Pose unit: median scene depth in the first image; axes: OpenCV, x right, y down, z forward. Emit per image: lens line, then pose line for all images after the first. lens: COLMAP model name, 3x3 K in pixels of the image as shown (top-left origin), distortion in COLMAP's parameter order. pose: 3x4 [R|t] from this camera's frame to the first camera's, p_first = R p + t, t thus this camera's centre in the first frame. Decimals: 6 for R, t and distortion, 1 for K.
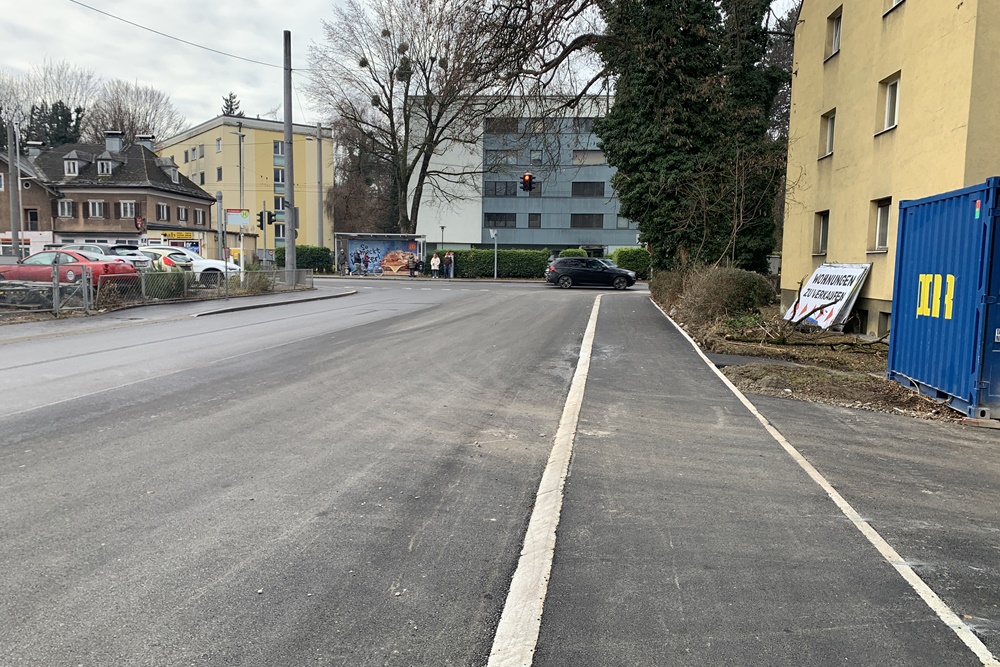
lens RADIAL K [[717.4, 0, 500.0], [0, 717.4, 333.5], [0, 0, 1]] dist [-0.005722, -0.004464]
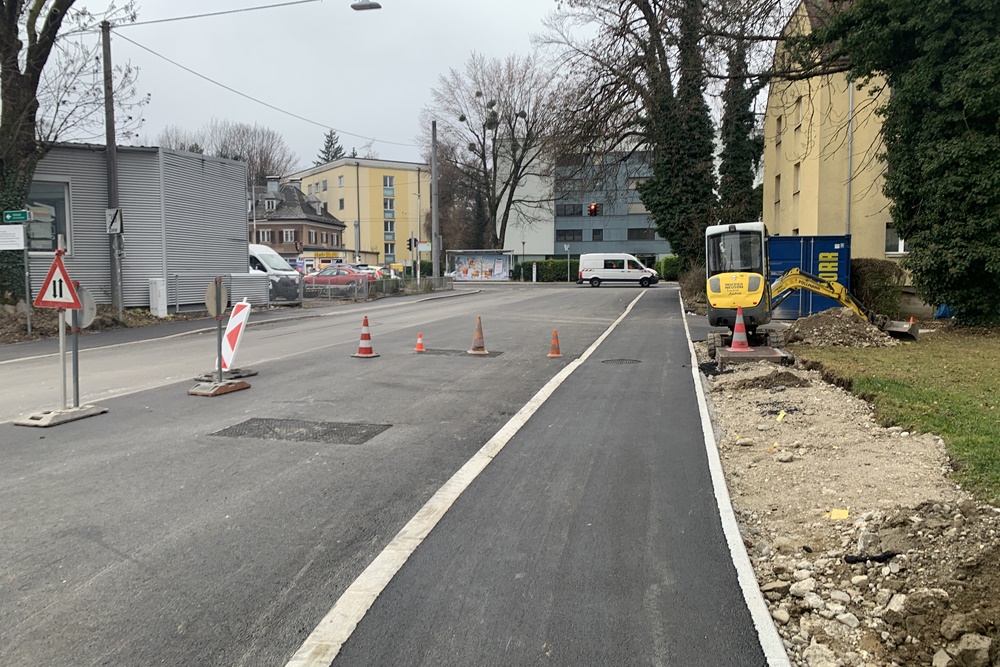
lens RADIAL K [[747.0, 0, 484.8], [0, 747.0, 313.3], [0, 0, 1]] dist [0.070390, -0.001553]
pose [[0.995098, -0.017399, -0.097347, -0.024273], [0.013264, 0.998989, -0.042959, 0.032995], [0.097996, 0.041457, 0.994323, -0.328231]]
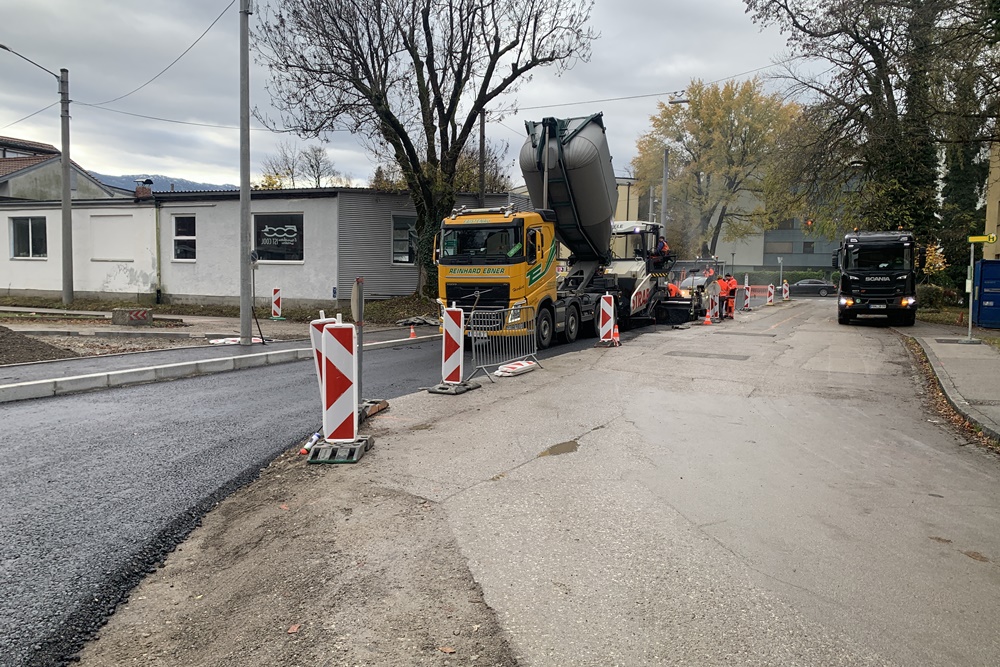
lens RADIAL K [[763.4, 0, 462.5], [0, 763.4, 332.9], [0, 0, 1]] dist [-0.000204, 0.001314]
pose [[0.938696, 0.024008, -0.343908, -0.065382], [-0.033964, 0.999159, -0.022955, 0.050866], [0.343068, 0.033228, 0.938723, -0.531645]]
